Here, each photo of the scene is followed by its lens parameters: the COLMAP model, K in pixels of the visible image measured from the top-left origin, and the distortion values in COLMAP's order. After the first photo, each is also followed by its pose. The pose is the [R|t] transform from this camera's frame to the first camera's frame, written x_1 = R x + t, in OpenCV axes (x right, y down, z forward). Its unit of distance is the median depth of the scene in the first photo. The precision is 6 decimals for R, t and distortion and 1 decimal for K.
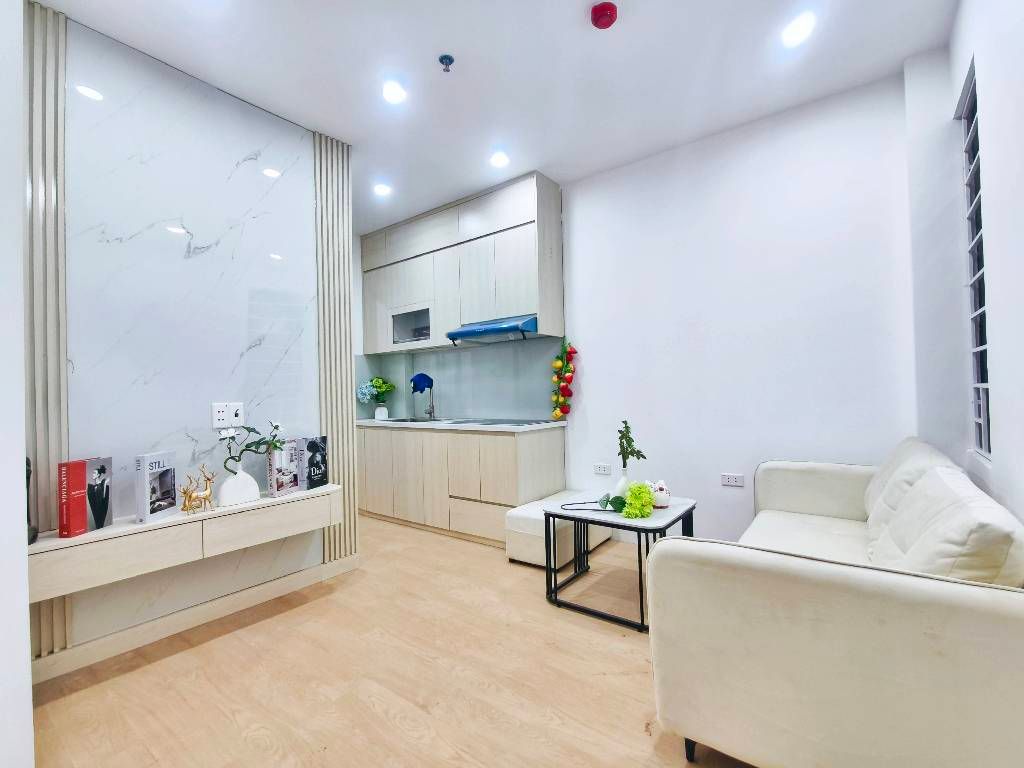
lens RADIAL K [[474.1, 0, 510.4], [0, 474.1, 384.3], [0, 0, 1]] dist [-0.001203, -0.000124]
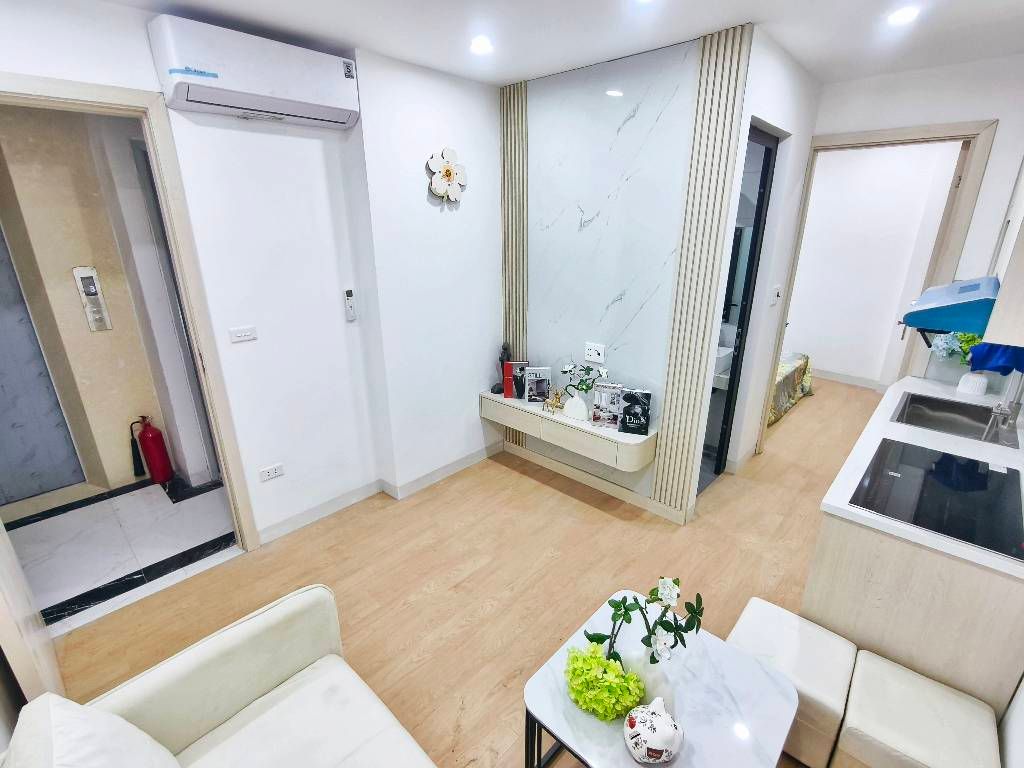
lens RADIAL K [[474.1, 0, 512.5], [0, 474.1, 387.3], [0, 0, 1]] dist [-0.001203, -0.000124]
pose [[-0.102878, 0.346249, -0.932485, 0.682389], [0.022368, 0.938027, 0.345839, -0.303101], [0.994442, 0.014721, -0.104248, 0.906201]]
